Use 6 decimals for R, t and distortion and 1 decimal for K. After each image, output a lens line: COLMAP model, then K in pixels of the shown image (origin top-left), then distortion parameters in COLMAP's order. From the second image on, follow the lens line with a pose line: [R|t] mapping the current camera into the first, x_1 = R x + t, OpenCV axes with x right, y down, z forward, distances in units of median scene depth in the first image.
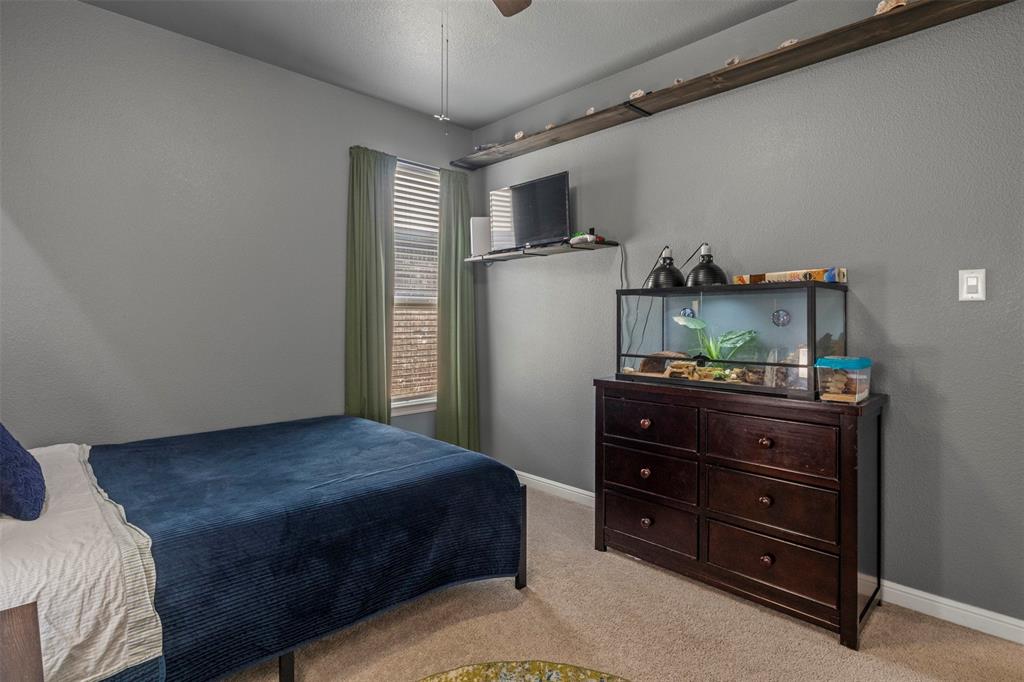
lens RADIAL K [[515.0, 0, 510.7], [0, 515.0, 332.3], [0, 0, 1]] dist [-0.003394, -0.000752]
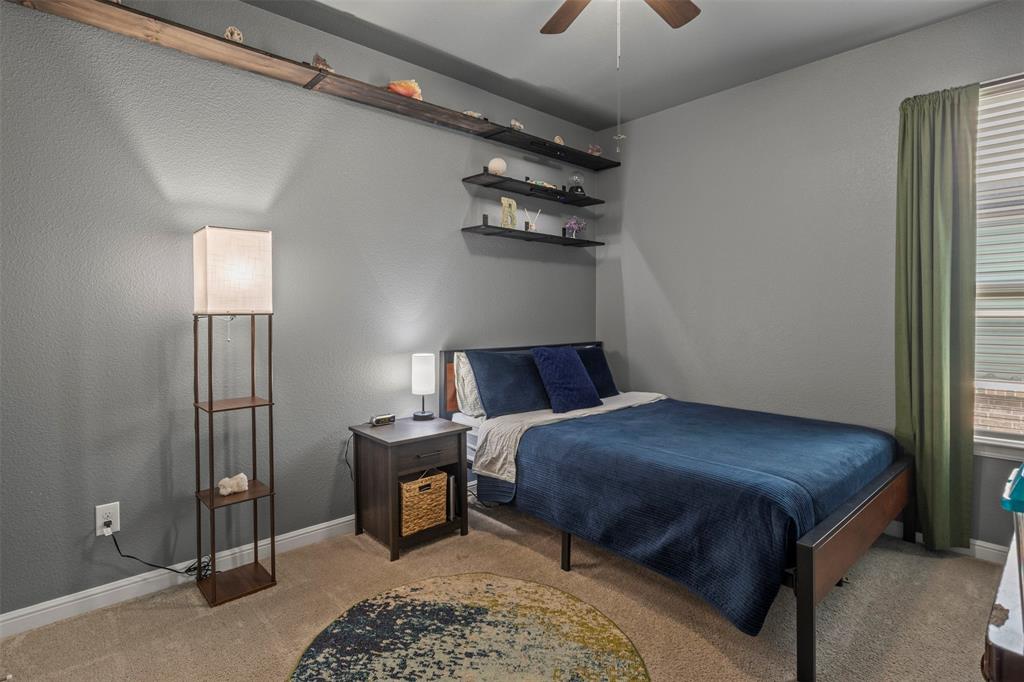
lens RADIAL K [[515.0, 0, 511.1], [0, 515.0, 334.0], [0, 0, 1]] dist [-0.003394, -0.000752]
pose [[-0.040559, 0.035170, -0.998558, 1.184096], [-0.023917, 0.999060, 0.036159, -0.026753], [0.998891, 0.025349, -0.039680, 0.944107]]
